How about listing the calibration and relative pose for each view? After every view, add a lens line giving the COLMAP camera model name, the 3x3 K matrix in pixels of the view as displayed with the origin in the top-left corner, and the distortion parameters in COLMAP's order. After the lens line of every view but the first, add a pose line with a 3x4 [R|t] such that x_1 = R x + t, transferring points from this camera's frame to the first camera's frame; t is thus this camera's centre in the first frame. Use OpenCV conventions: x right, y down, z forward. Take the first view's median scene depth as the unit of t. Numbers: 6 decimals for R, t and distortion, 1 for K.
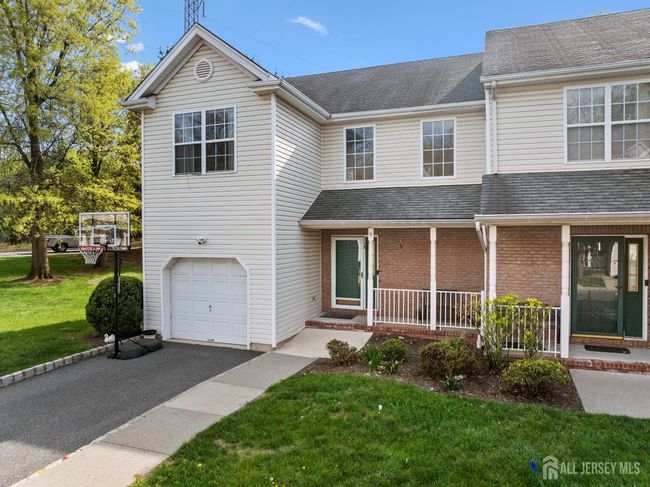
lens RADIAL K [[453.8, 0, 326.9], [0, 453.8, 253.1], [0, 0, 1]] dist [-0.077253, 0.057978]
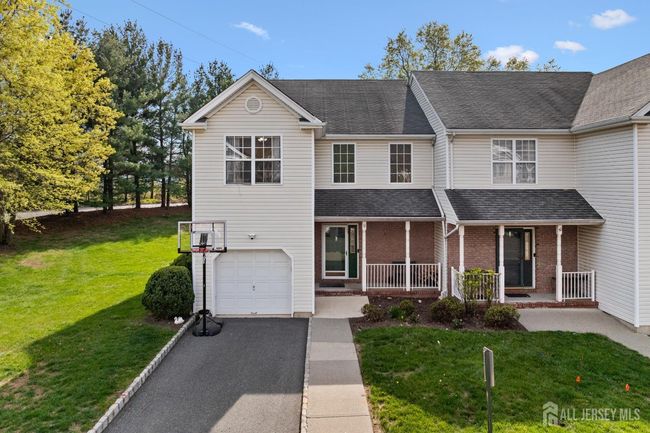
lens RADIAL K [[464.9, 0, 325.0], [0, 464.9, 182.6], [0, 0, 1]] dist [-0.049535, 0.000172]
pose [[0.931359, 0.002554, 0.364093, -0.566947], [0.012343, 0.999179, -0.038582, -0.127085], [-0.363892, 0.040427, 0.930563, -0.315772]]
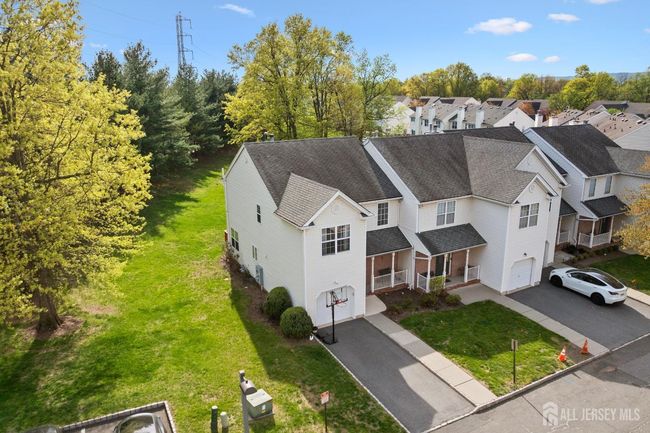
lens RADIAL K [[459.3, 0, 325.0], [0, 459.3, 216.5], [0, 0, 1]] dist [-0.056104, -0.000297]
pose [[0.661874, -0.200351, 0.722345, -1.902620], [0.034968, 0.970824, 0.237228, -0.890078], [-0.748799, -0.131756, 0.649569, -0.400012]]
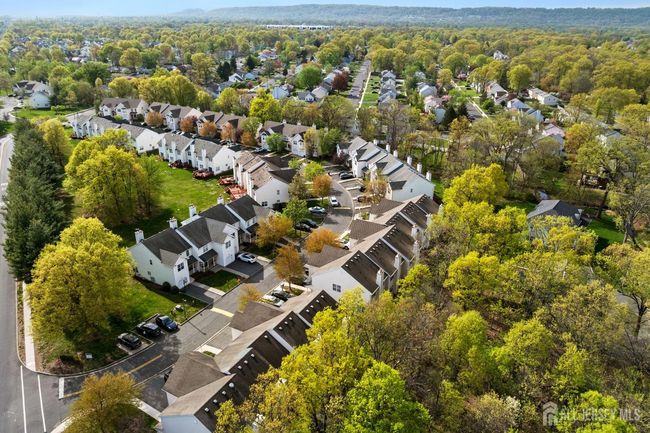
lens RADIAL K [[423.7, 0, 325.0], [0, 423.7, 216.5], [0, 0, 1]] dist [-0.069367, -0.000080]
pose [[0.120930, -0.376216, 0.918606, -6.873471], [0.015690, 0.926006, 0.377182, -4.073886], [-0.992537, -0.031200, 0.117885, -2.615006]]
